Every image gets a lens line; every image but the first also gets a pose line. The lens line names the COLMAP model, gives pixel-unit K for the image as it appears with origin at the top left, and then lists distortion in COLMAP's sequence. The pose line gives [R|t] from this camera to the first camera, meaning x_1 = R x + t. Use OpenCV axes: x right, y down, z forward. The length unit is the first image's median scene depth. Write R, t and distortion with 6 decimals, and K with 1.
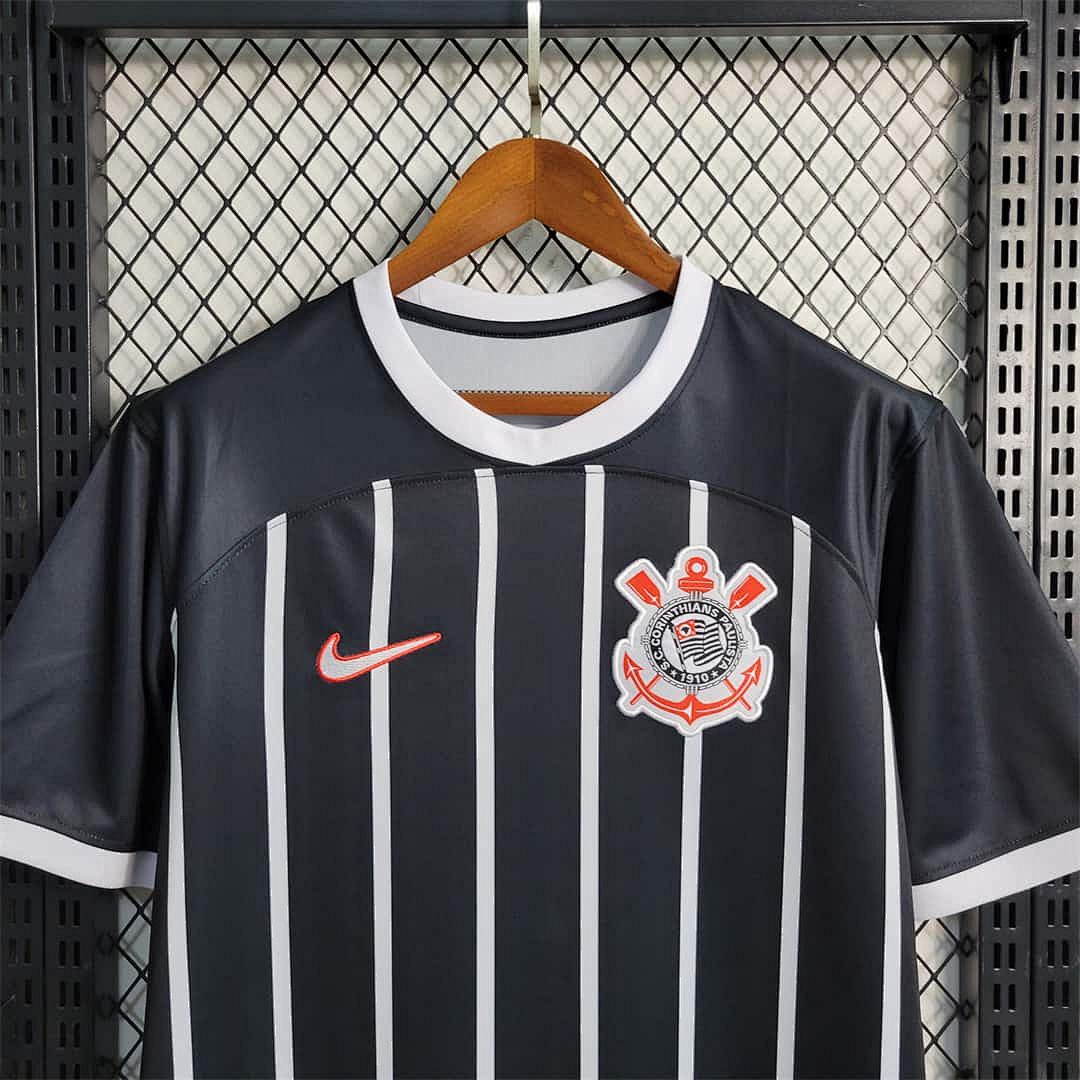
lens RADIAL K [[1098.7, 0, 544.1], [0, 1098.7, 532.0], [0, 0, 1]] dist [0.021695, 0.000000]
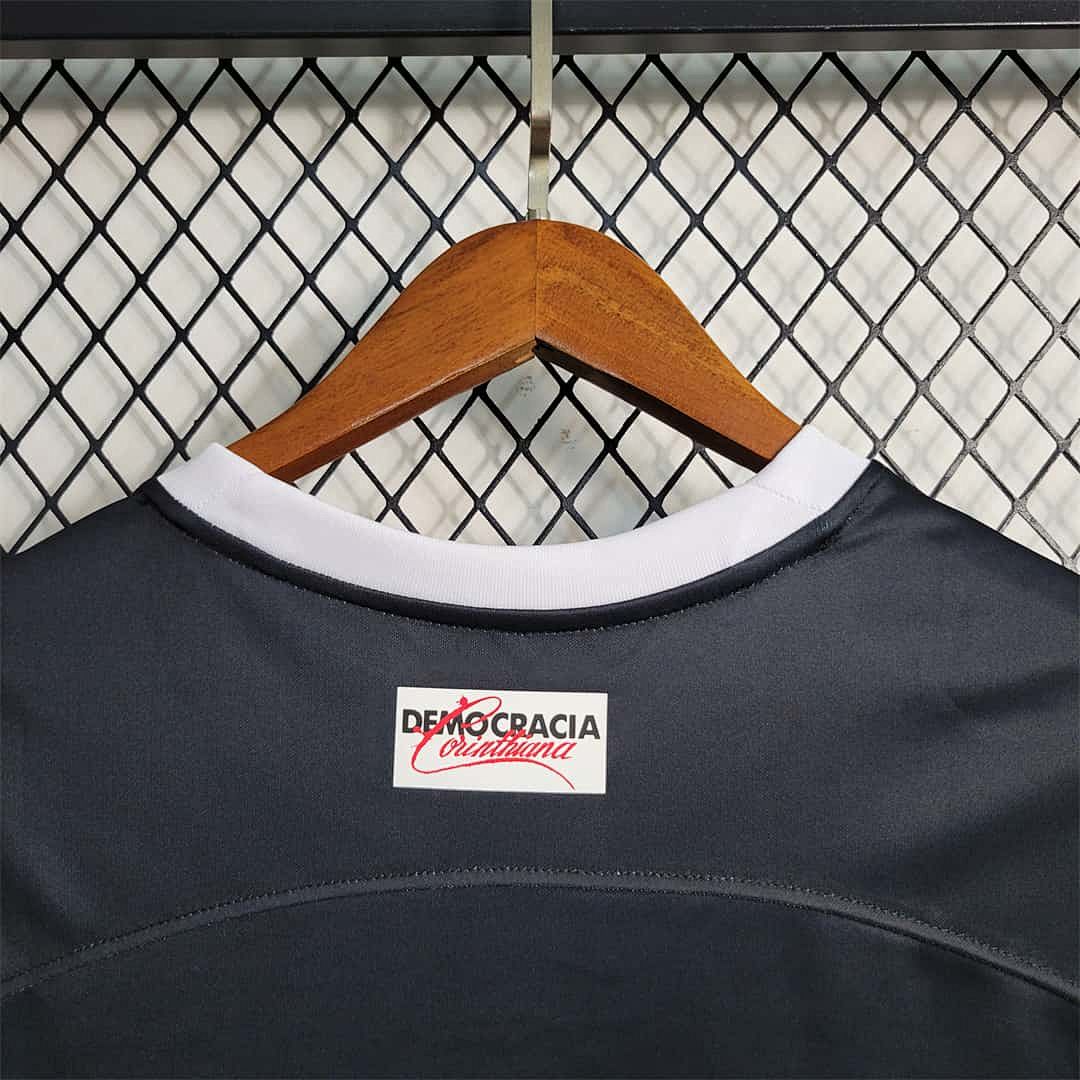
lens RADIAL K [[1098.7, 0, 537.4], [0, 1098.7, 536.0], [0, 0, 1]] dist [0.021695, 0.000000]
pose [[0.999553, 0.006404, -0.029205, 0.010113], [-0.008812, 0.996504, -0.083078, -0.149981], [0.028571, 0.083298, 0.996115, 0.443759]]
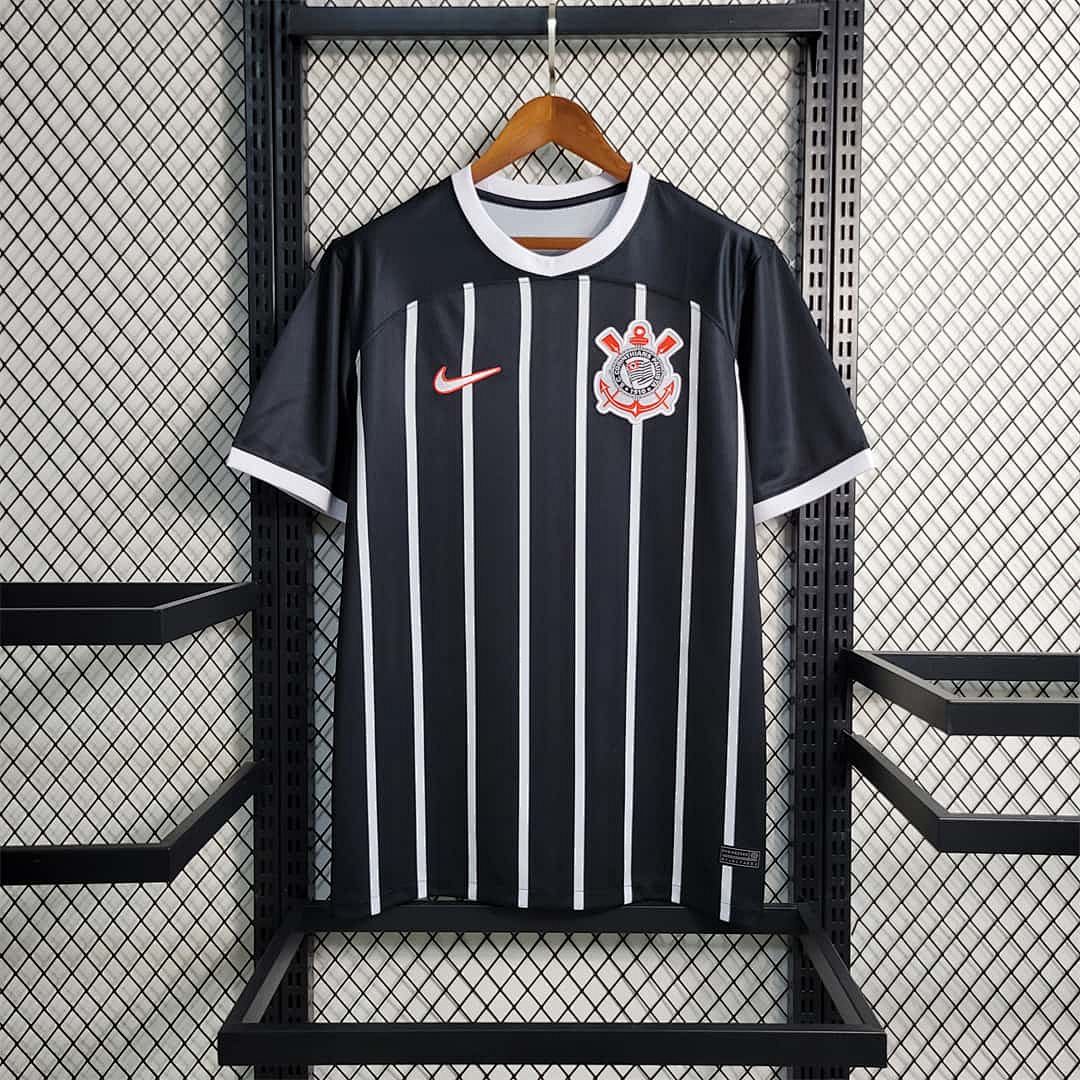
lens RADIAL K [[1098.7, 0, 537.3], [0, 1098.7, 544.7], [0, 0, 1]] dist [0.021695, 0.000000]
pose [[0.999964, 0.002548, -0.008143, -0.015365], [-0.002386, 0.999799, 0.019889, 0.333599], [0.008192, -0.019868, 0.999769, -0.801786]]
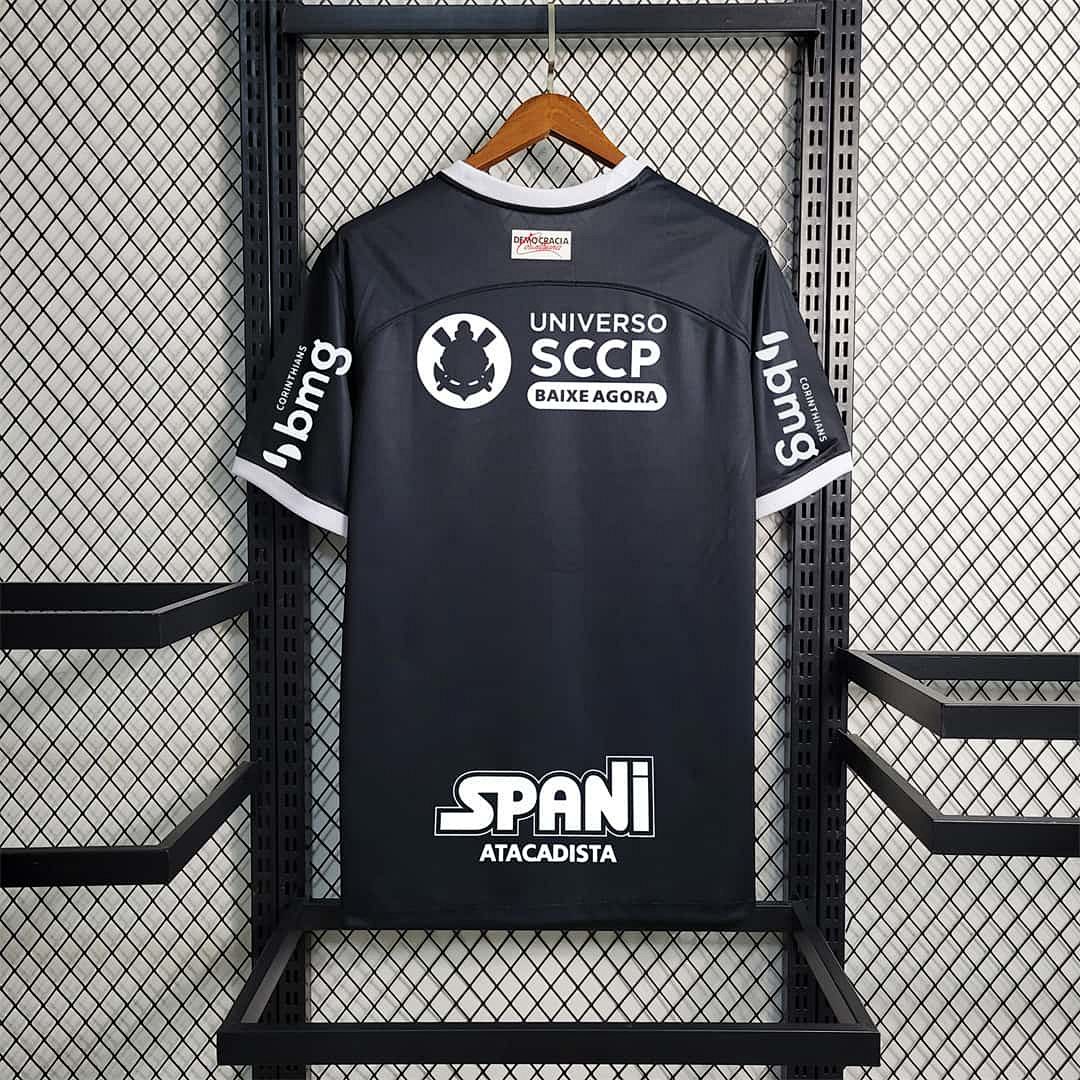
lens RADIAL K [[1098.7, 0, 537.6], [0, 1098.7, 539.2], [0, 0, 1]] dist [0.021695, 0.000000]
pose [[0.999985, 0.003062, -0.004609, -0.015451], [-0.002912, 0.999480, 0.032127, 0.302006], [0.004705, -0.032113, 0.999473, -0.803694]]
